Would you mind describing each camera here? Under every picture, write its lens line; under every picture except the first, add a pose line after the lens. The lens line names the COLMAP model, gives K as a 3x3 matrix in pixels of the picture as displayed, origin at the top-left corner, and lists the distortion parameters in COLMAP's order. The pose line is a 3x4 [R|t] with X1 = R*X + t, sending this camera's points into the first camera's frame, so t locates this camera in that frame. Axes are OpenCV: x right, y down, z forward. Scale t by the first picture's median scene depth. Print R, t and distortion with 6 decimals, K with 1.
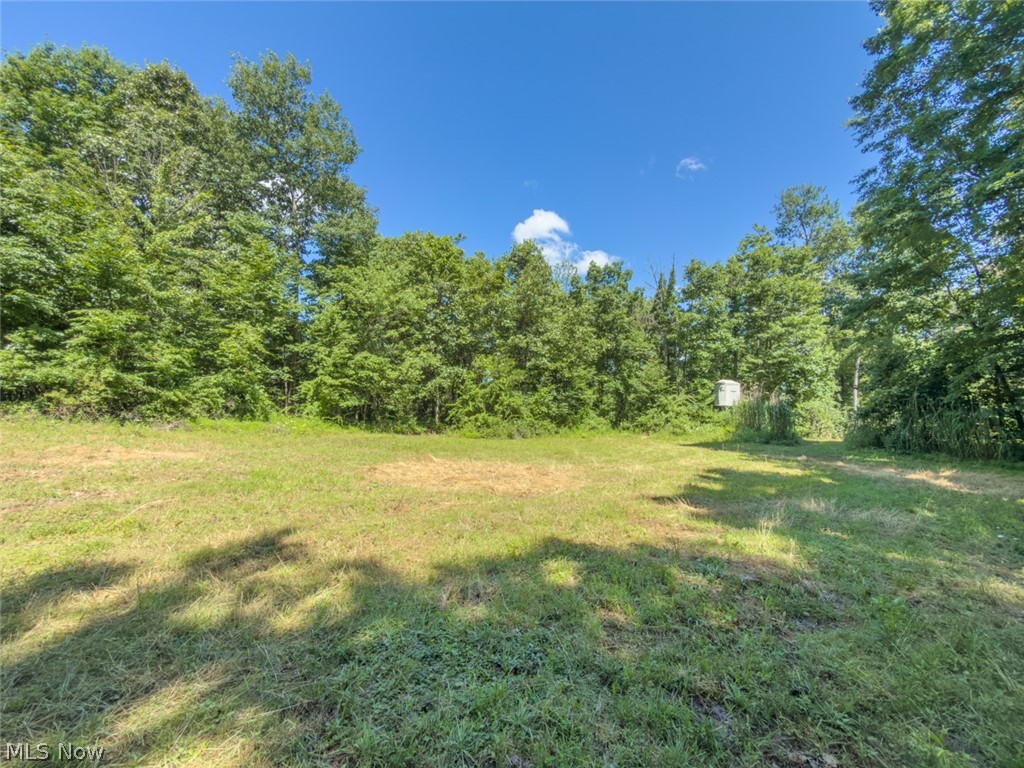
lens RADIAL K [[408.6, 0, 511.1], [0, 408.6, 379.0], [0, 0, 1]] dist [-0.000887, -0.000416]
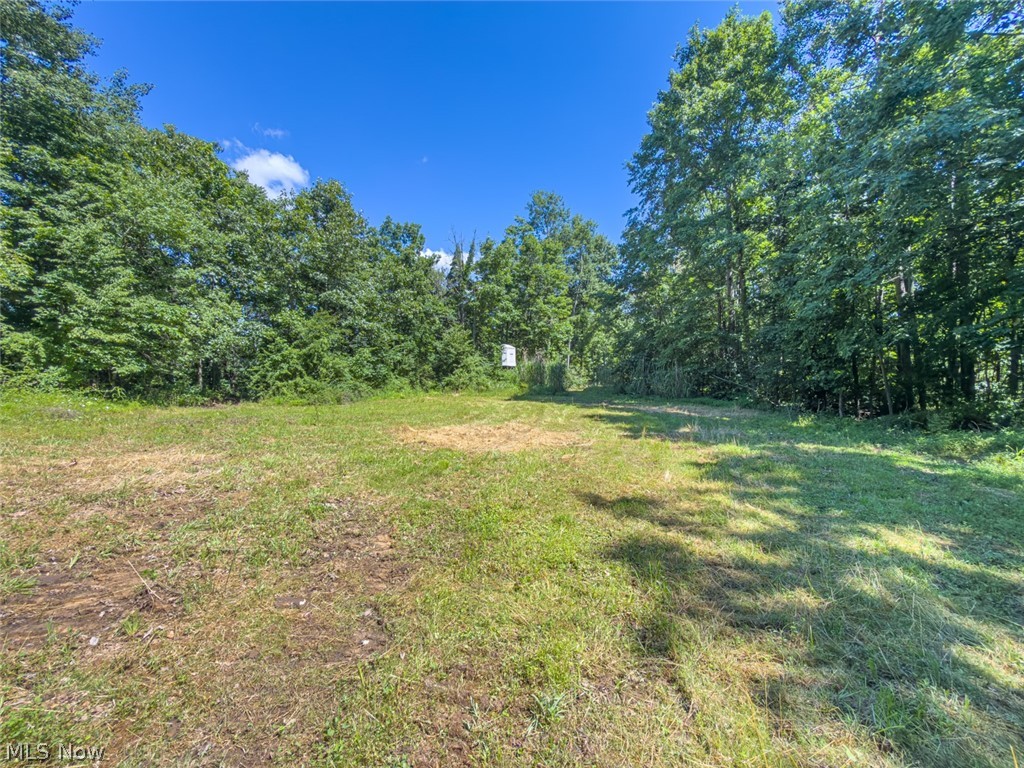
lens RADIAL K [[408.6, 0, 511.1], [0, 408.6, 379.0], [0, 0, 1]] dist [-0.000887, -0.000416]
pose [[0.791980, -0.027260, 0.609939, -0.222929], [-0.037282, 0.994979, 0.092878, -0.009210], [-0.609408, -0.096297, 0.786987, 0.031487]]
